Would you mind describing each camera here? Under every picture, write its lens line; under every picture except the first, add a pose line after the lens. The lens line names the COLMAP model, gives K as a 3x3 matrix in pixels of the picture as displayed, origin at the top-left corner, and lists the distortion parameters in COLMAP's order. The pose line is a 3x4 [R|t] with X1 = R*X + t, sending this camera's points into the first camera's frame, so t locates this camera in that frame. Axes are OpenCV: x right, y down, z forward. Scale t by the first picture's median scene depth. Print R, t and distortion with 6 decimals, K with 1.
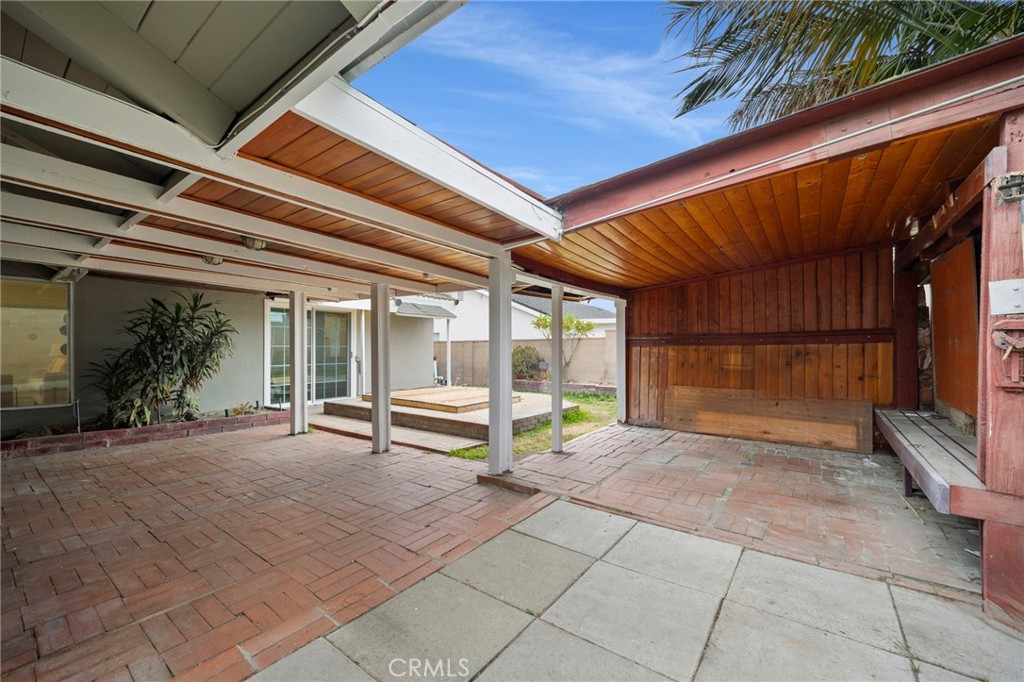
lens RADIAL K [[394.4, 0, 525.0], [0, 394.4, 346.3], [0, 0, 1]] dist [0.010653, -0.006441]
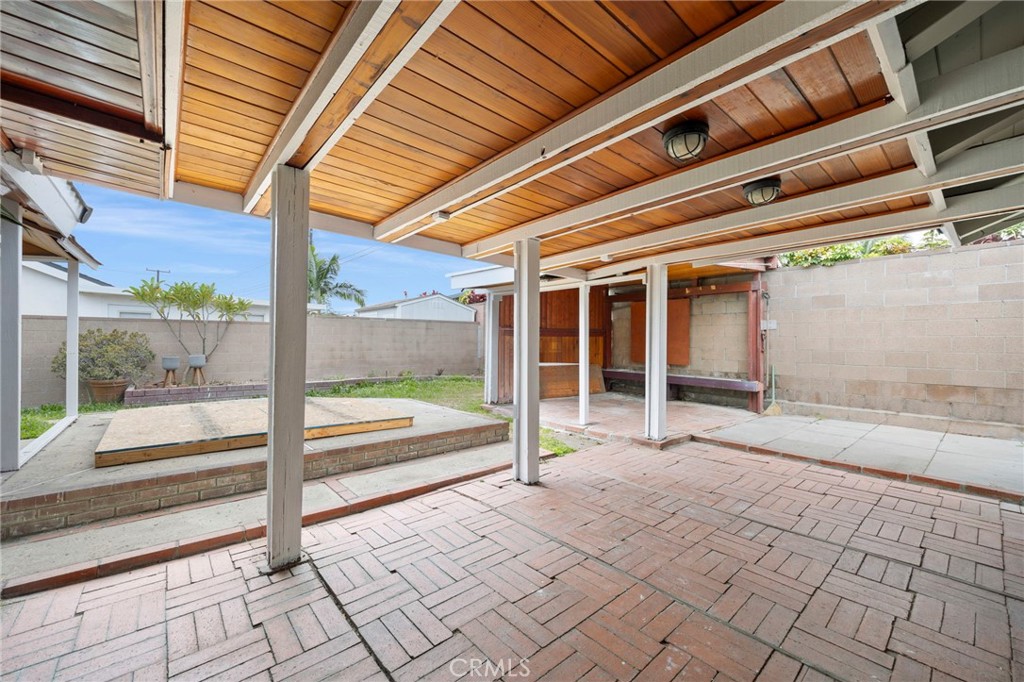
lens RADIAL K [[407.6, 0, 508.5], [0, 407.6, 343.6], [0, 0, 1]] dist [0.000926, -0.000410]
pose [[0.242331, 0.011246, 0.970129, -0.807593], [-0.012974, 0.999881, -0.008350, 0.032725], [-0.970107, -0.010563, 0.242448, 0.676819]]
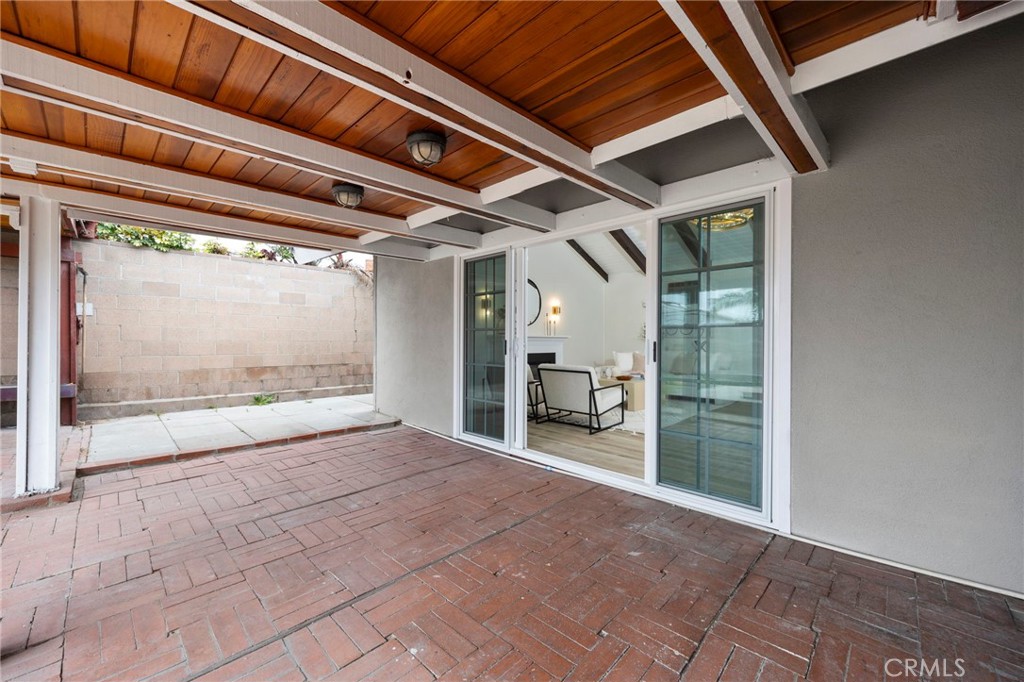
lens RADIAL K [[407.6, 0, 508.5], [0, 407.6, 343.6], [0, 0, 1]] dist [0.000926, -0.000410]
pose [[-0.986703, 0.004798, 0.162462, -0.606359], [0.005571, 0.999975, 0.004304, 0.036673], [-0.162437, 0.005152, -0.986705, 0.936030]]
